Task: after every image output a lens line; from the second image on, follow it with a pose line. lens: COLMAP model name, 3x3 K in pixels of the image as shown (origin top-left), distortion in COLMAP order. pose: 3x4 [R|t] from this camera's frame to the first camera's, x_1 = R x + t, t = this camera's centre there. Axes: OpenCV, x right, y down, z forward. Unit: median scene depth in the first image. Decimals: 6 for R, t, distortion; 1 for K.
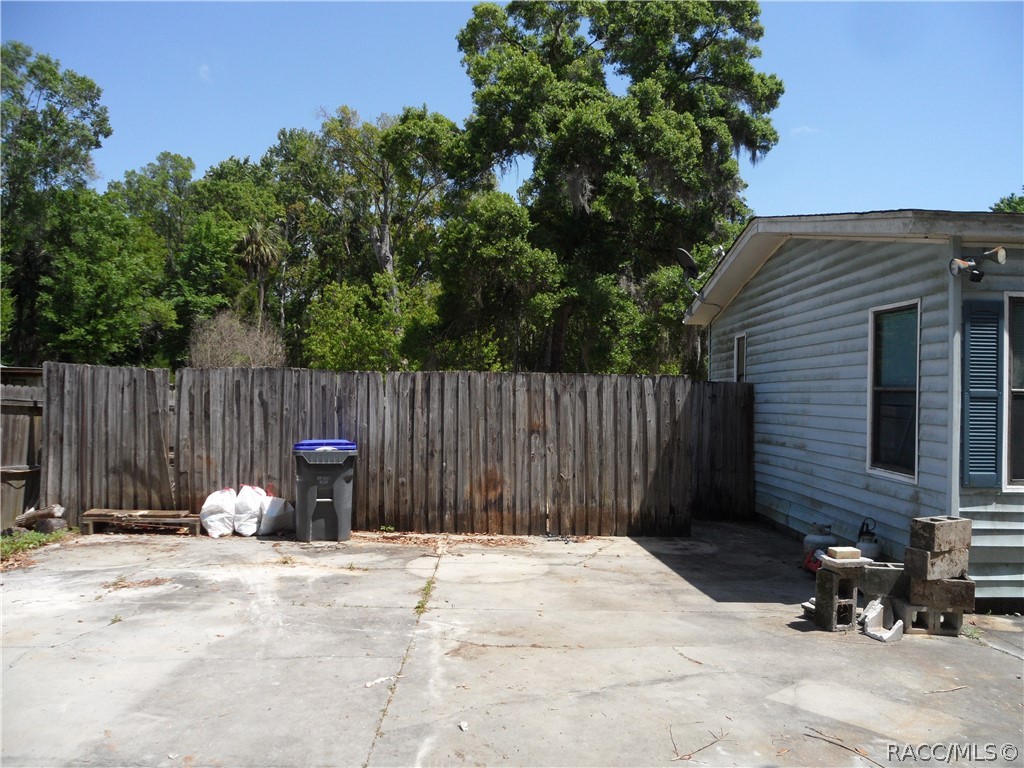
lens RADIAL K [[809.0, 0, 515.8], [0, 809.0, 389.1], [0, 0, 1]] dist [-0.069374, 0.053620]
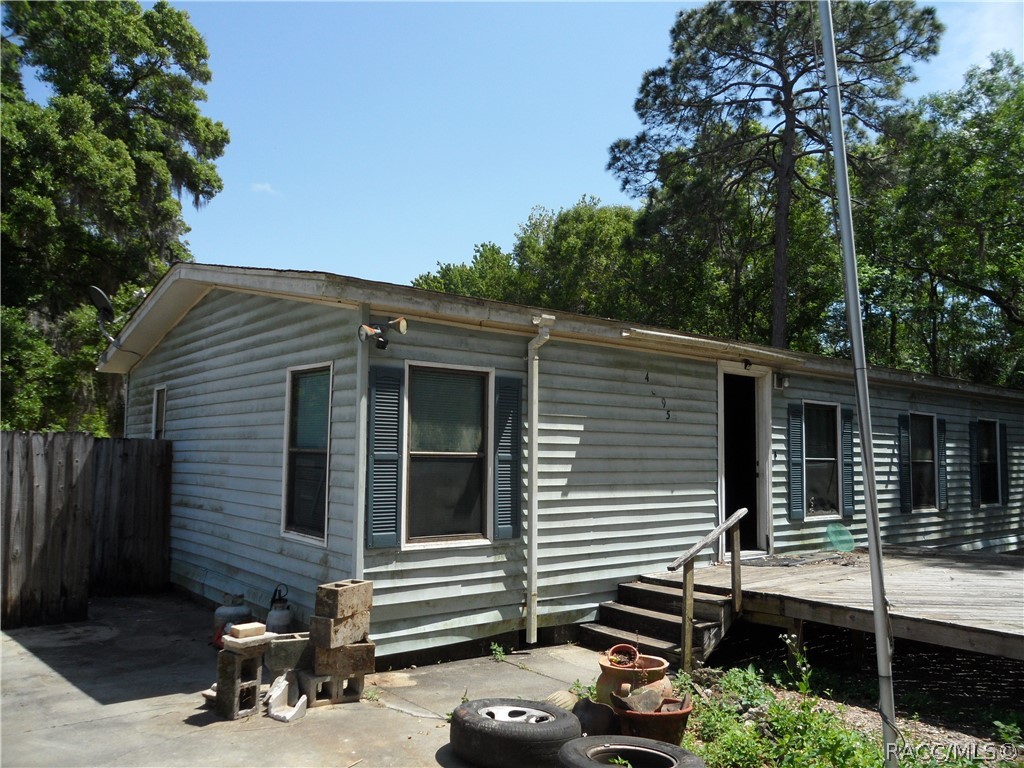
lens RADIAL K [[809.0, 0, 515.8], [0, 809.0, 389.1], [0, 0, 1]] dist [-0.069374, 0.053620]
pose [[0.786912, 0.040054, 0.615764, 0.045520], [-0.002120, 0.998061, -0.062212, -0.011185], [-0.617061, 0.047650, 0.785471, 0.040644]]
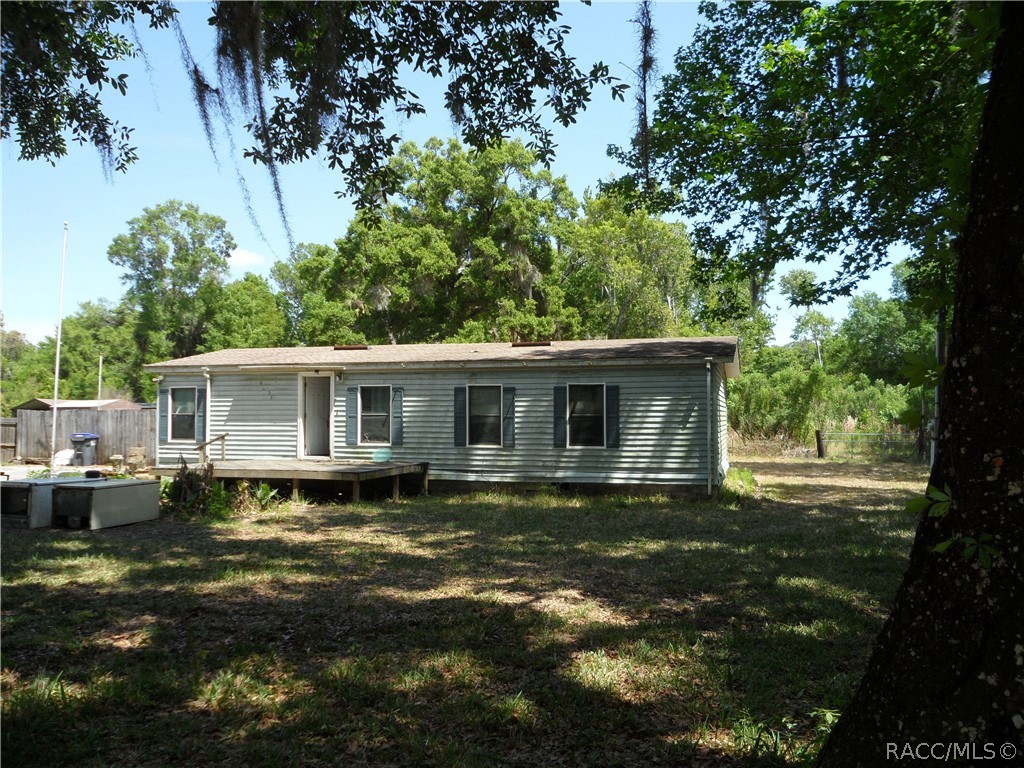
lens RADIAL K [[809.0, 0, 515.8], [0, 809.0, 389.1], [0, 0, 1]] dist [-0.069374, 0.053620]
pose [[0.954628, -0.030207, -0.296264, 2.120645], [0.020852, 0.999181, -0.034686, 0.031952], [0.297069, 0.026934, 0.954476, -1.338662]]
